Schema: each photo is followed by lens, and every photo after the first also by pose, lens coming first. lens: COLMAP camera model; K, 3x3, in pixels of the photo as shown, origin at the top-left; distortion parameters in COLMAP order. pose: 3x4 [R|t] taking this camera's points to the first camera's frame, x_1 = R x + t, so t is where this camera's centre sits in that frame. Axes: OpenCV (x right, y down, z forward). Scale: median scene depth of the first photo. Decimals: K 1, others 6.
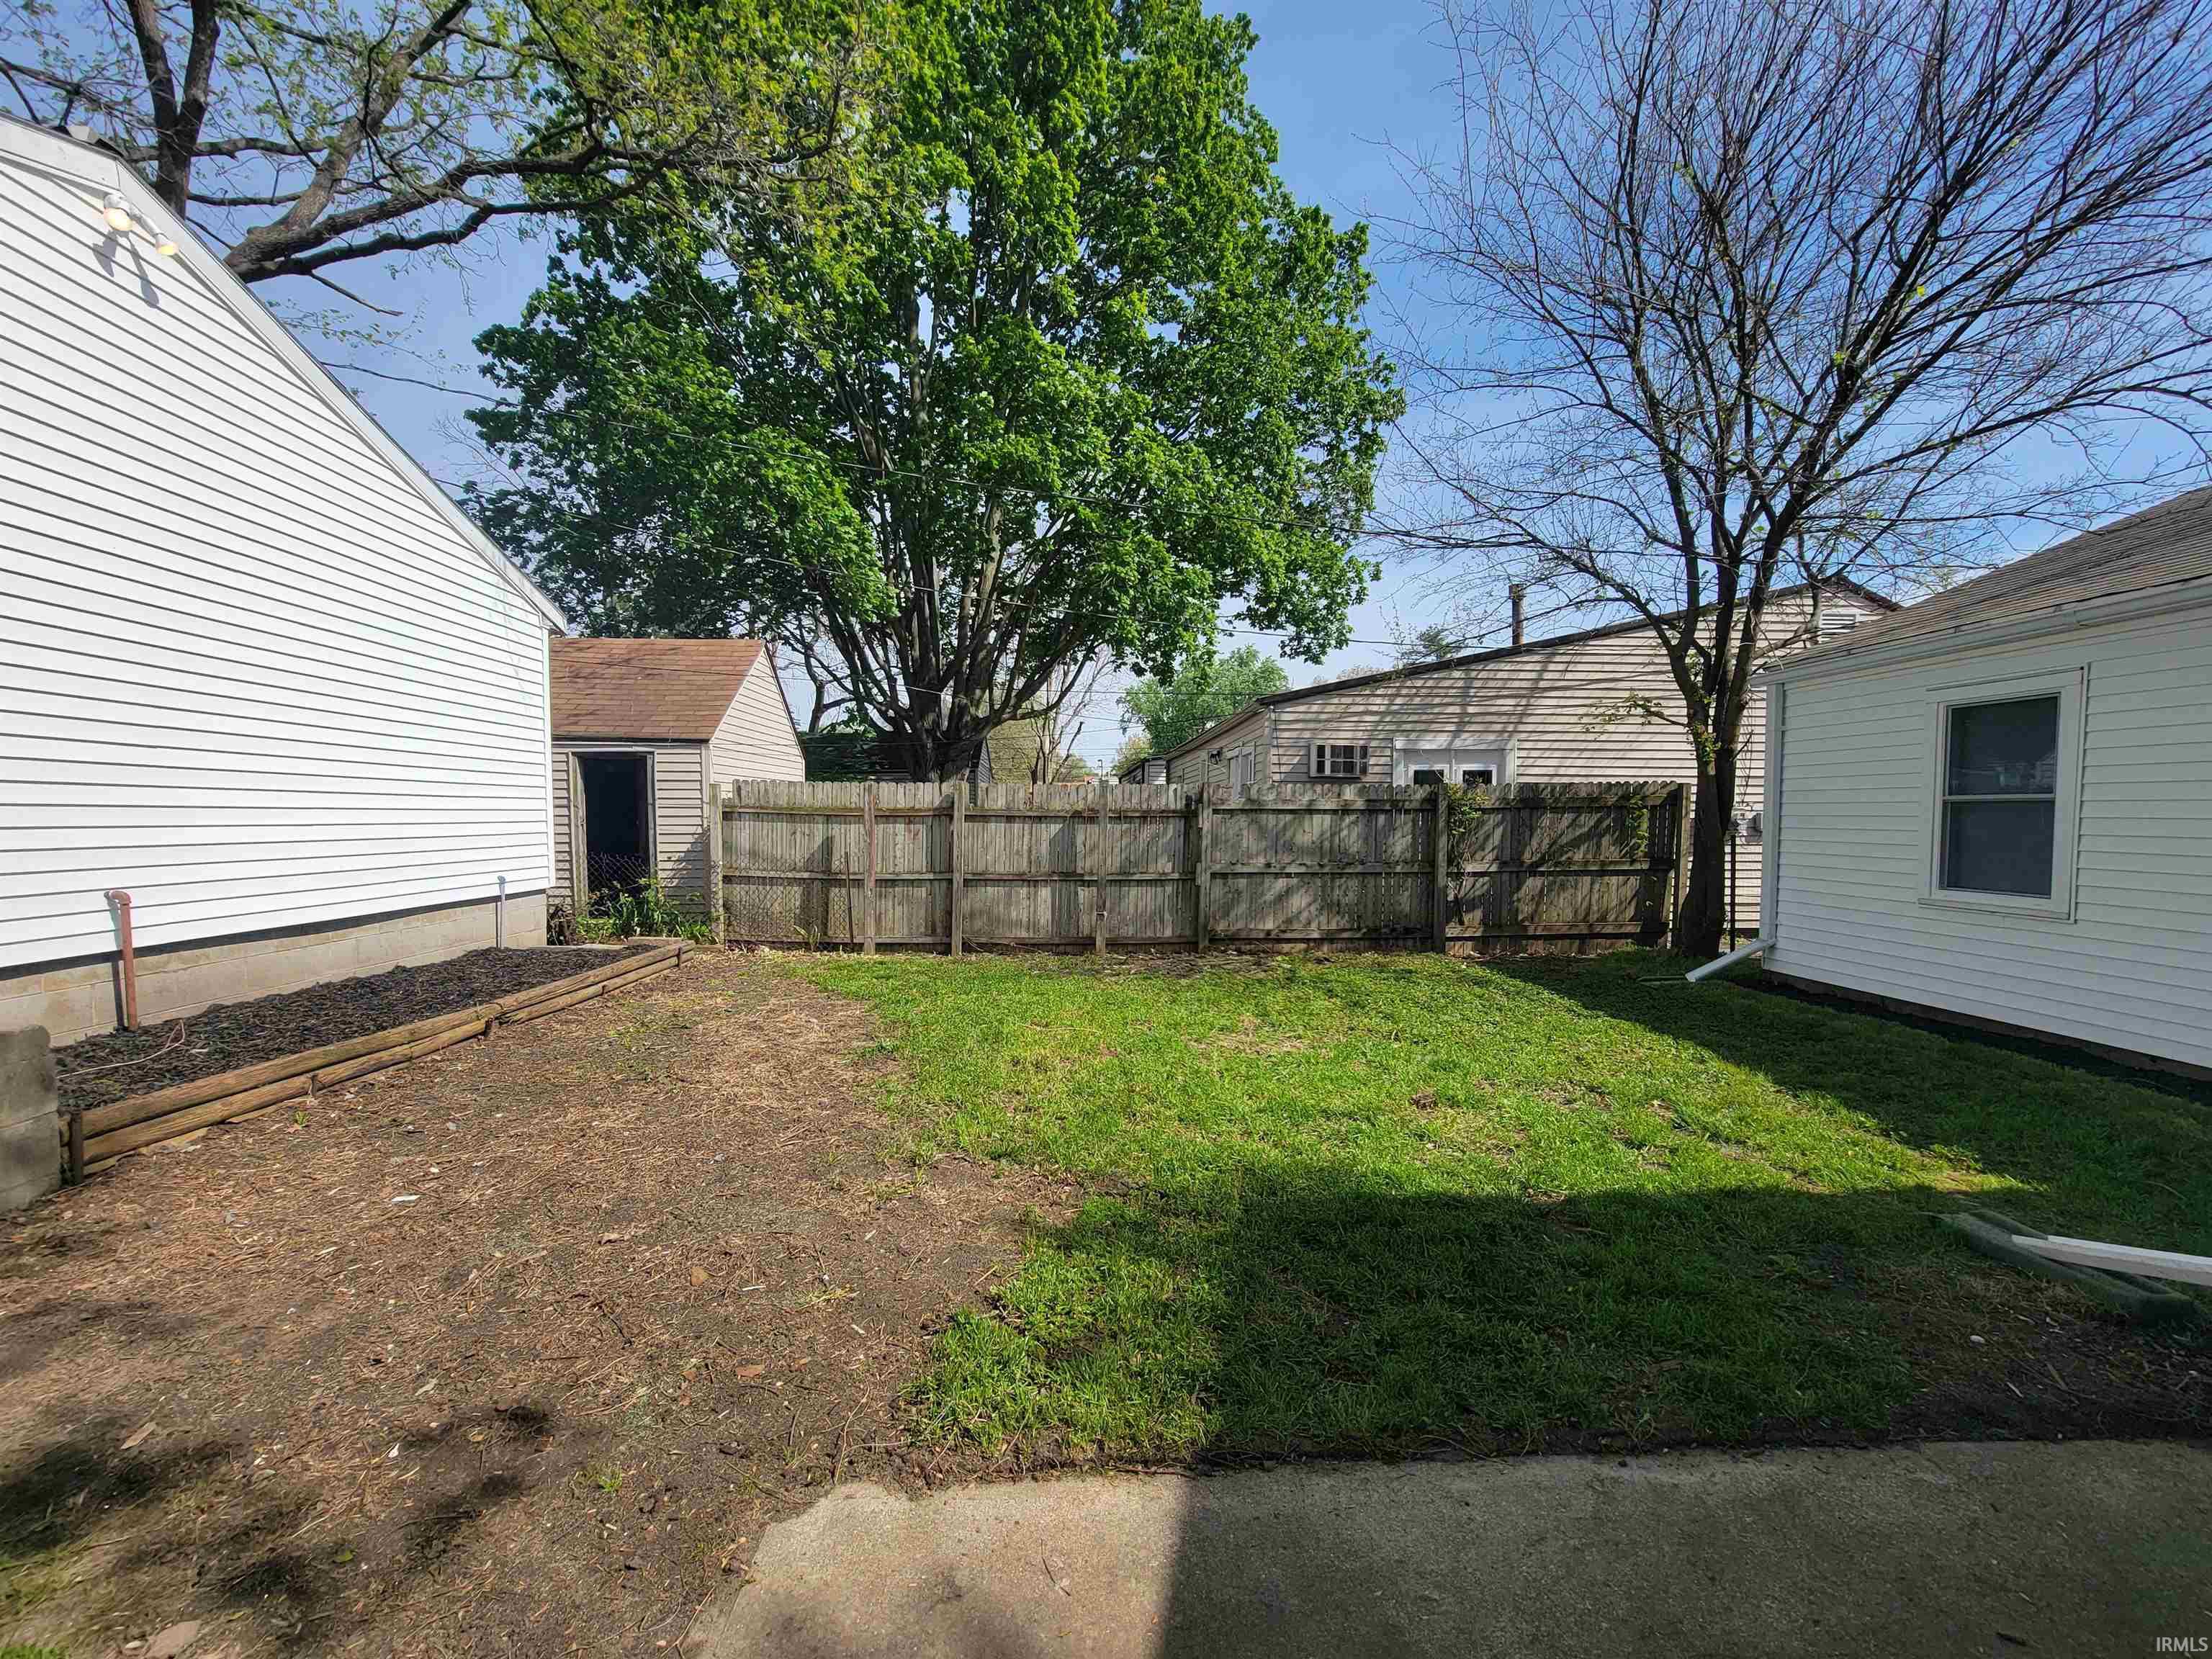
lens RADIAL K [[903.9, 0, 1095.1], [0, 903.9, 860.4], [0, 0, 1]] dist [-0.008101, 0.004590]
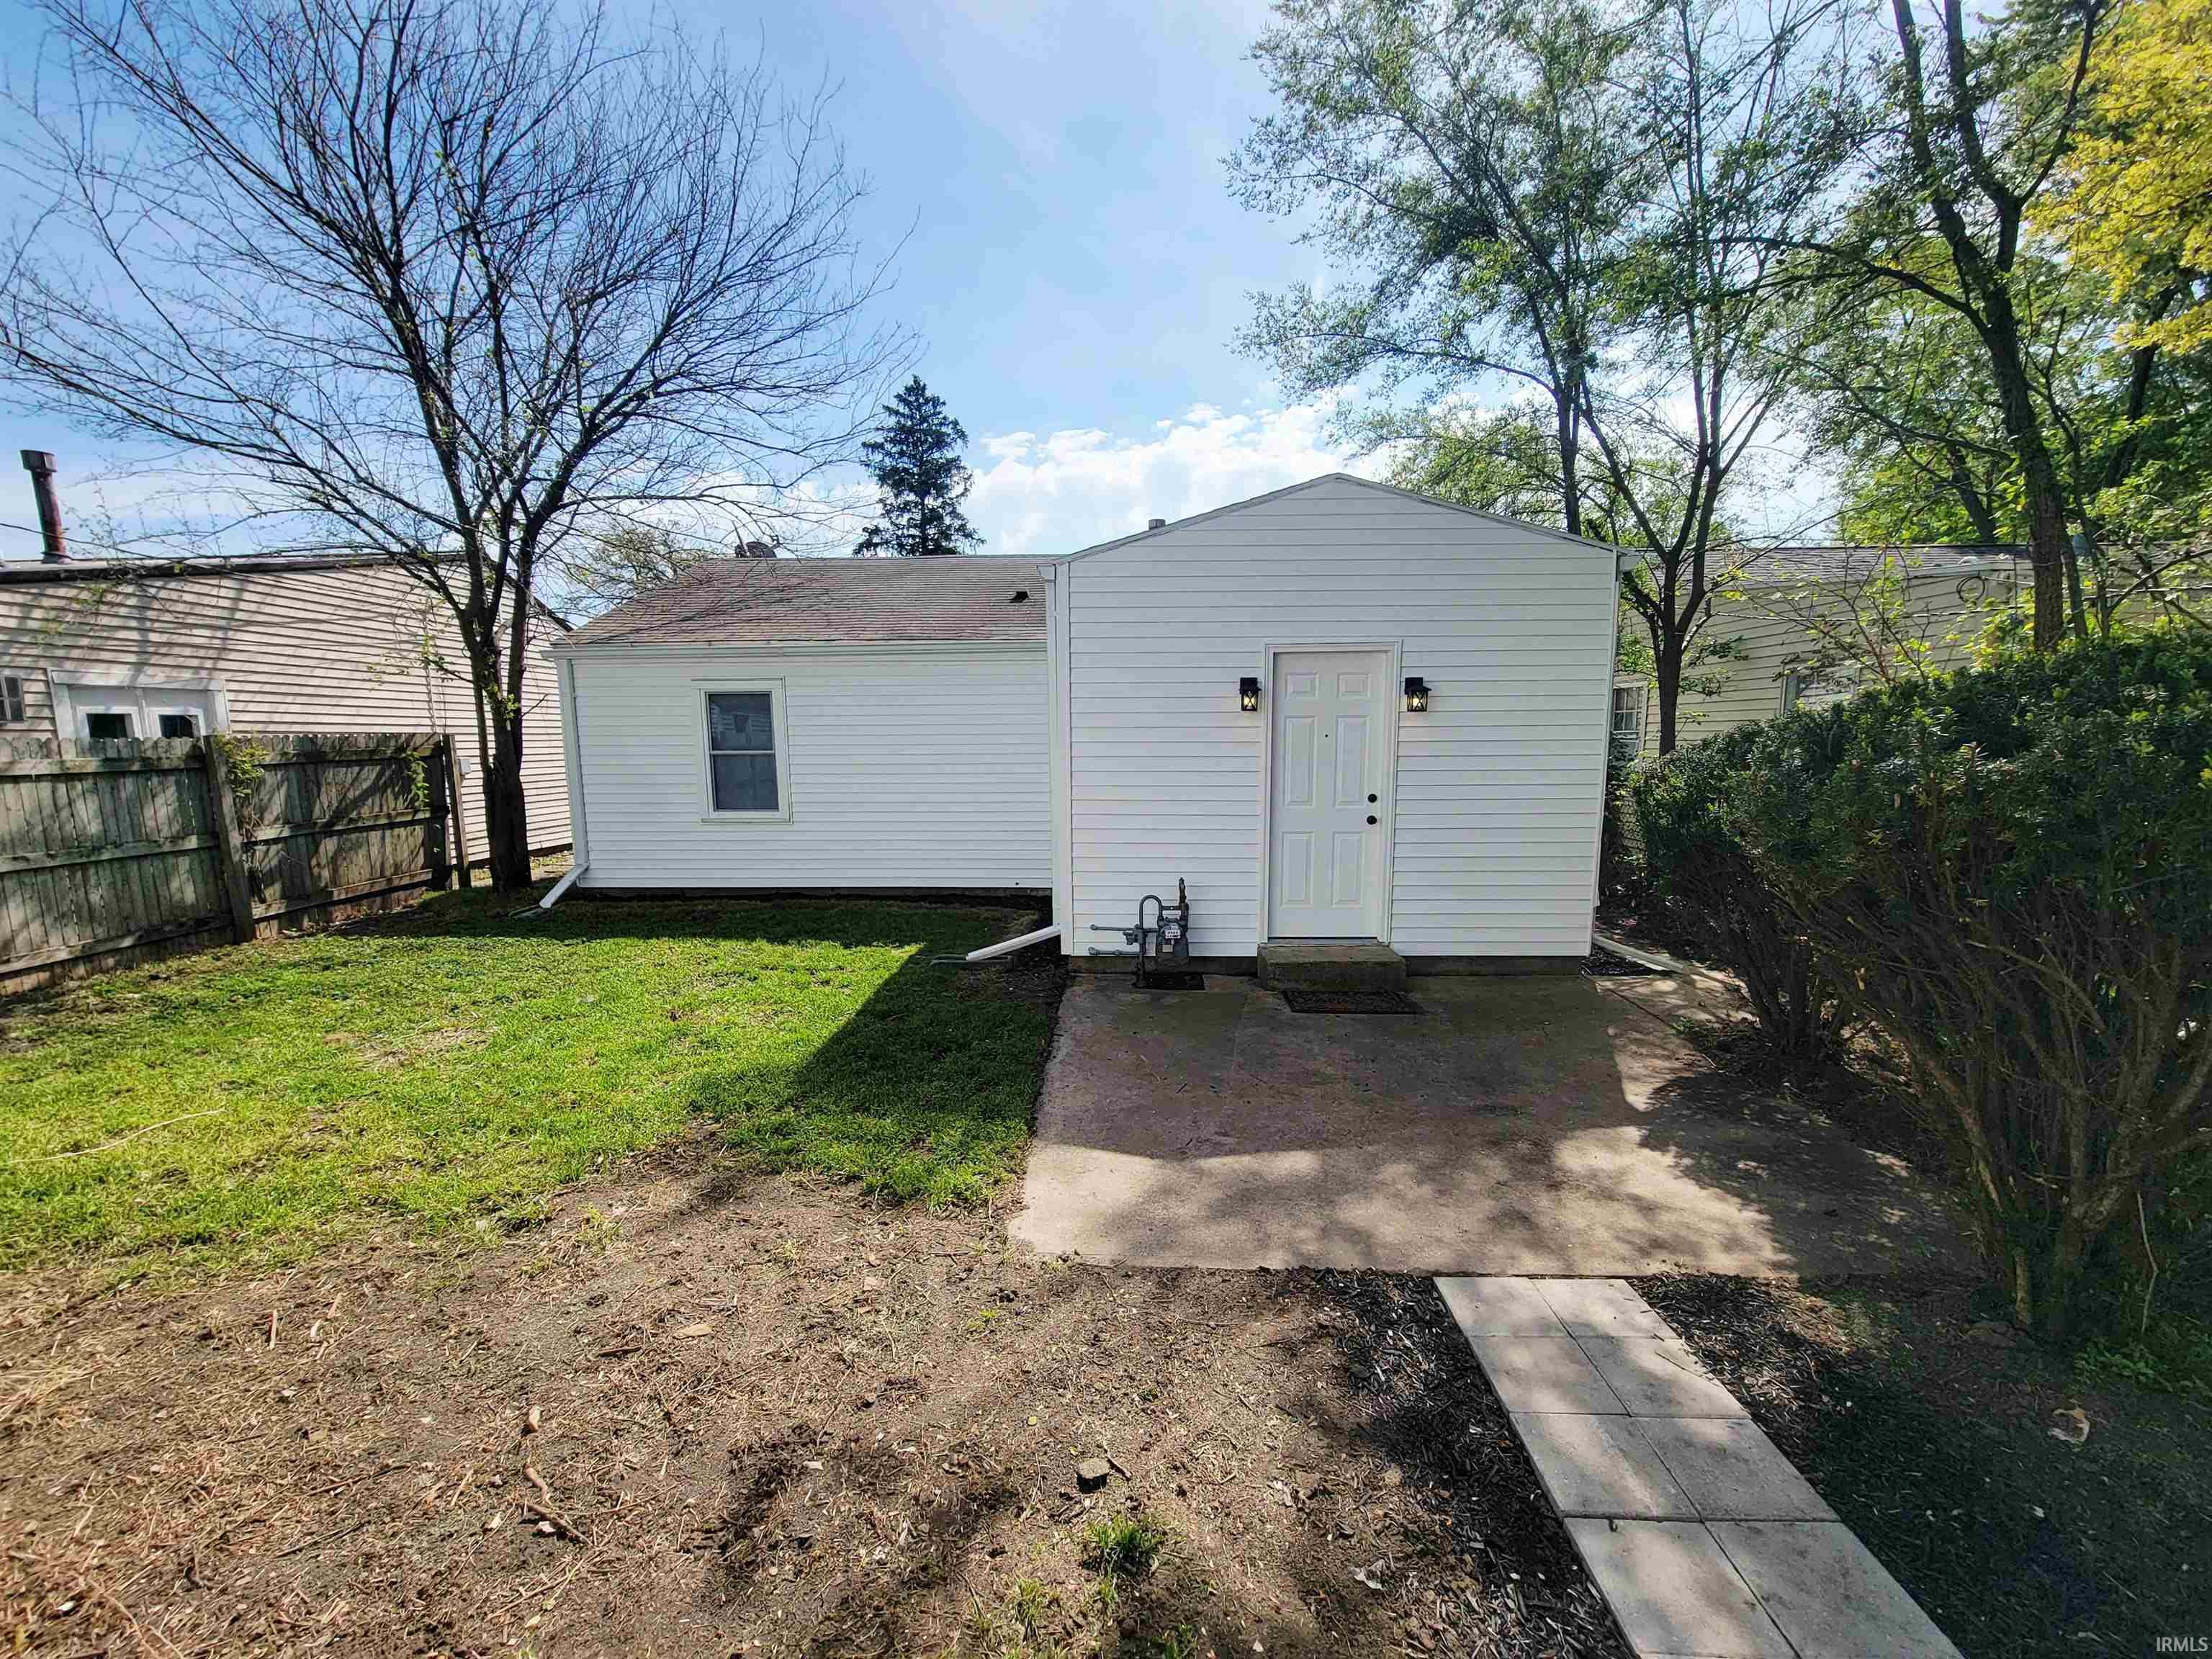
lens RADIAL K [[891.6, 0, 1106.3], [0, 891.6, 866.1], [0, 0, 1]] dist [-0.001970, -0.000174]
pose [[0.084622, -0.145956, 0.985665, -0.372274], [0.059693, 0.988179, 0.141204, -0.036236], [-0.994623, 0.046889, 0.092334, 0.136682]]
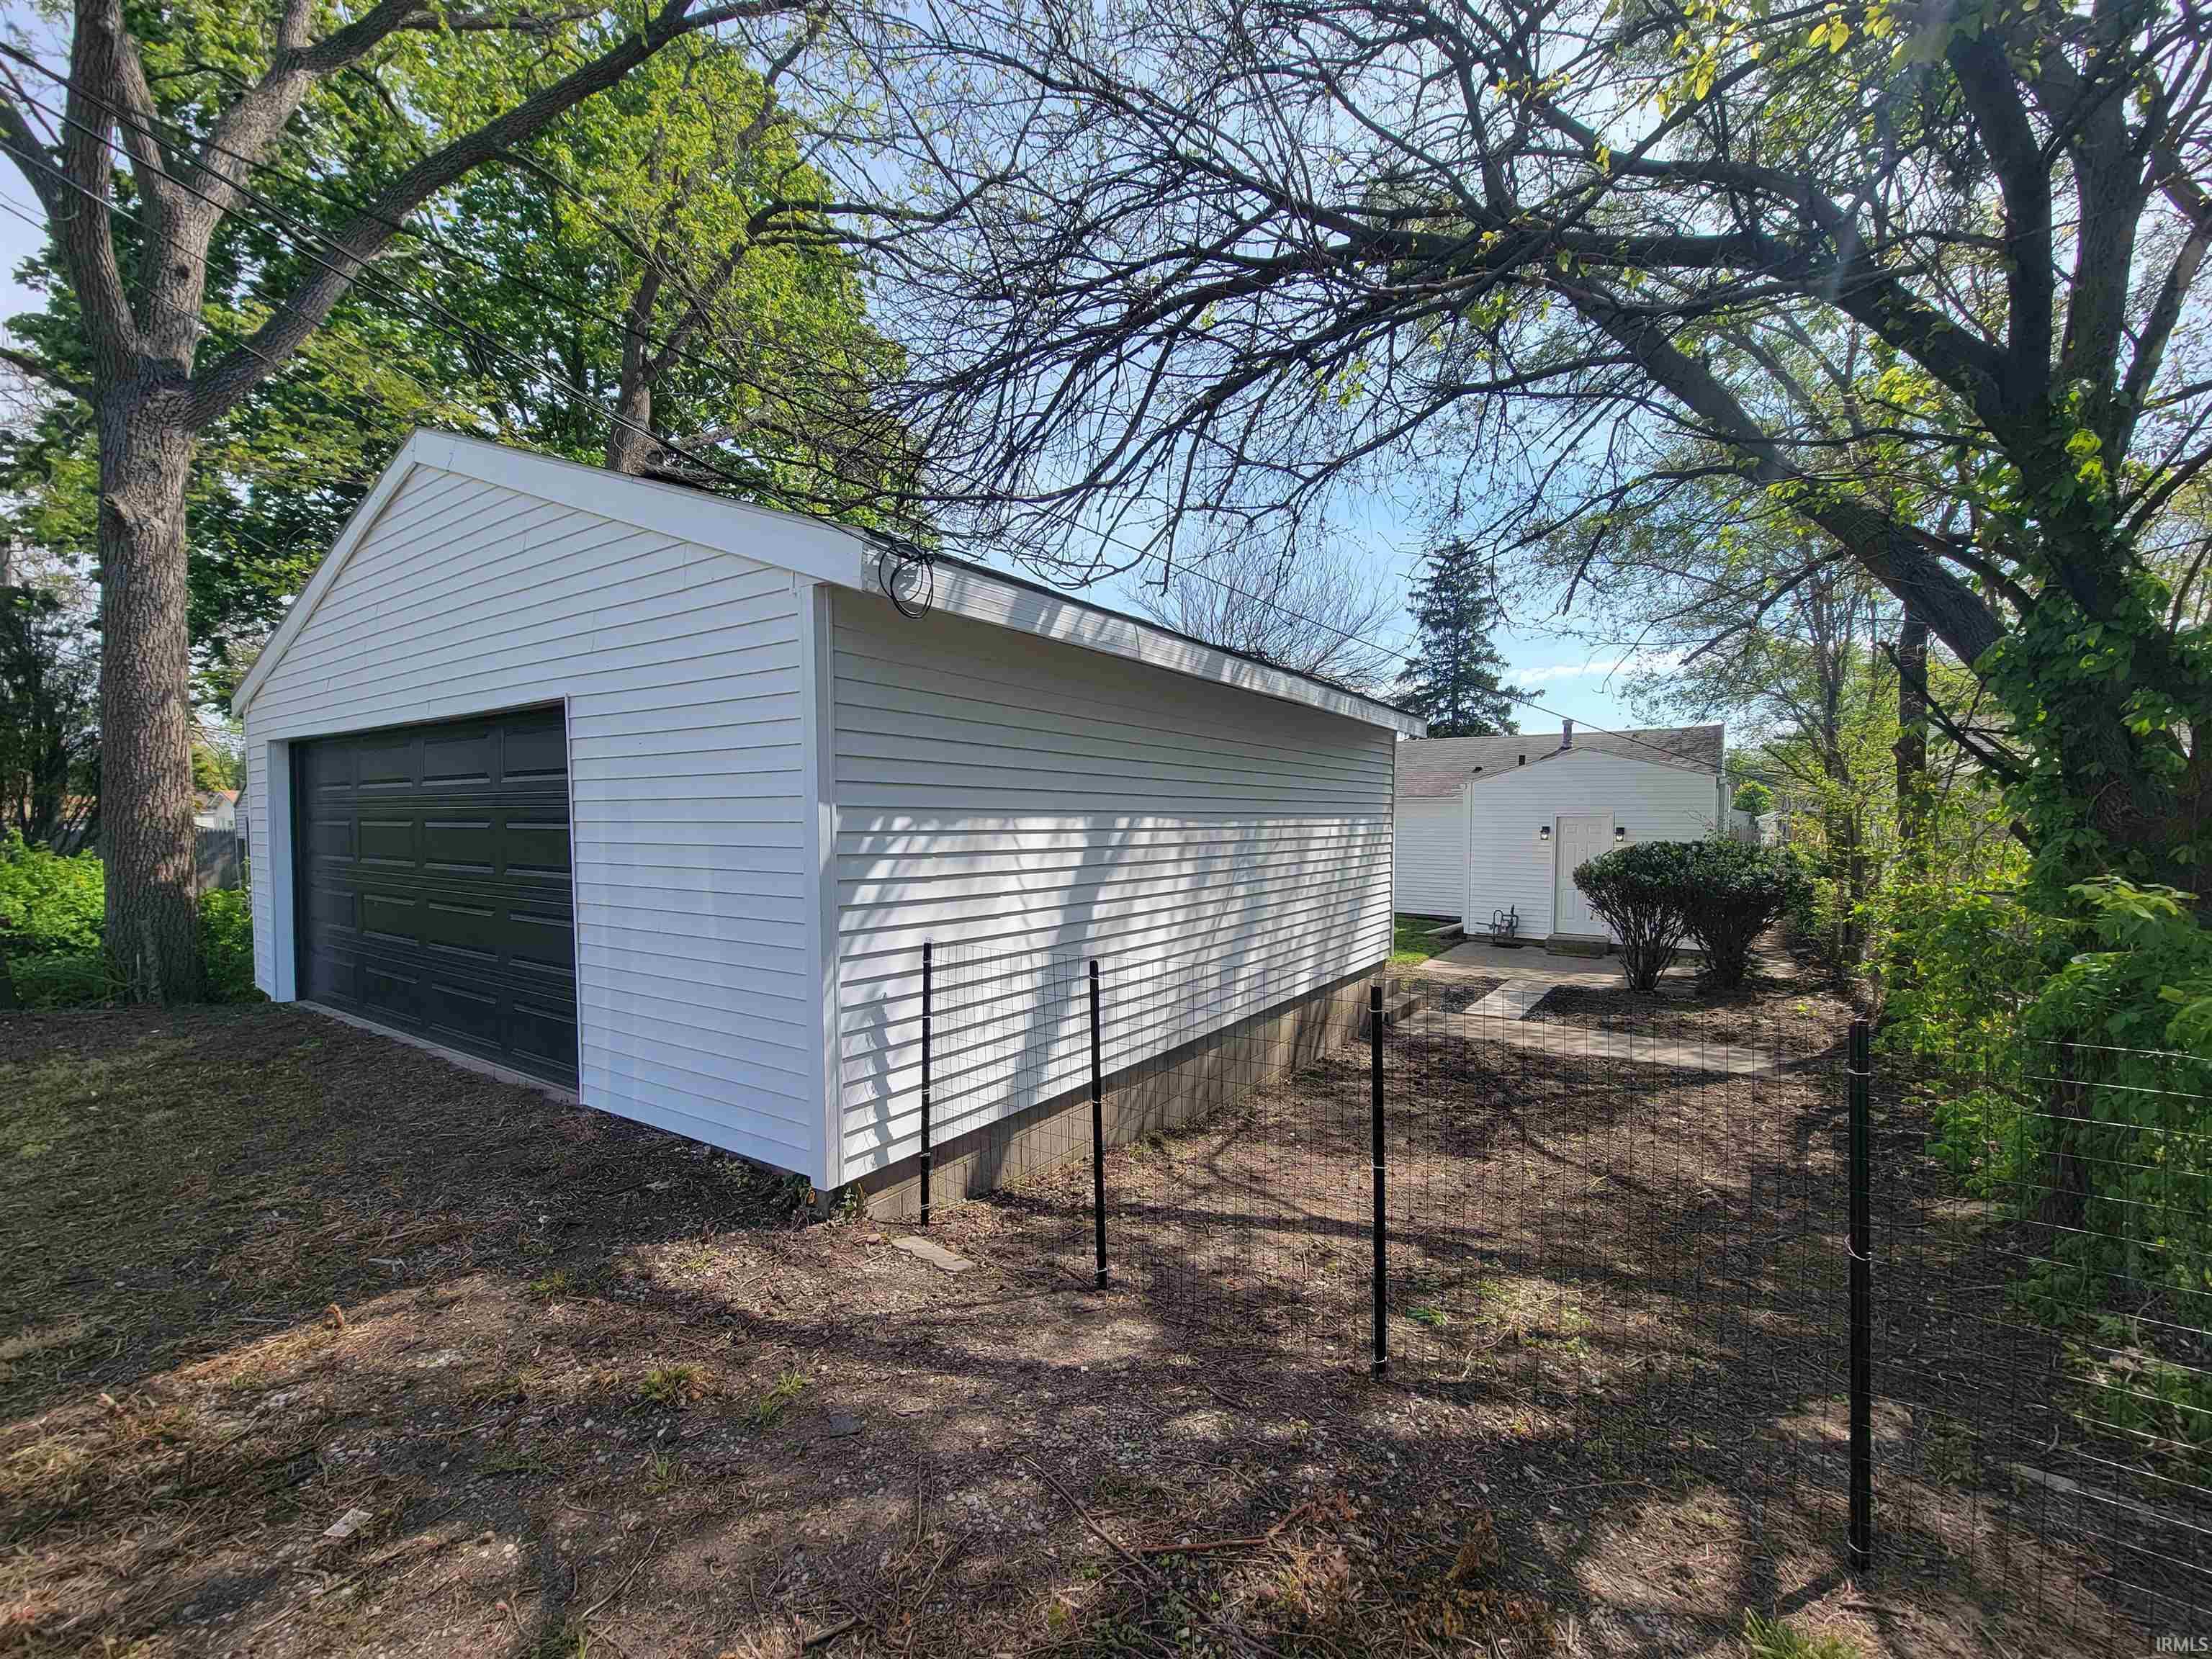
lens RADIAL K [[903.9, 0, 1095.1], [0, 903.9, 860.4], [0, 0, 1]] dist [-0.008101, 0.004590]
pose [[0.622870, -0.038637, 0.781371, -1.558155], [0.043548, 0.998943, 0.014681, -0.073192], [-0.781113, 0.024882, 0.623894, -0.318278]]
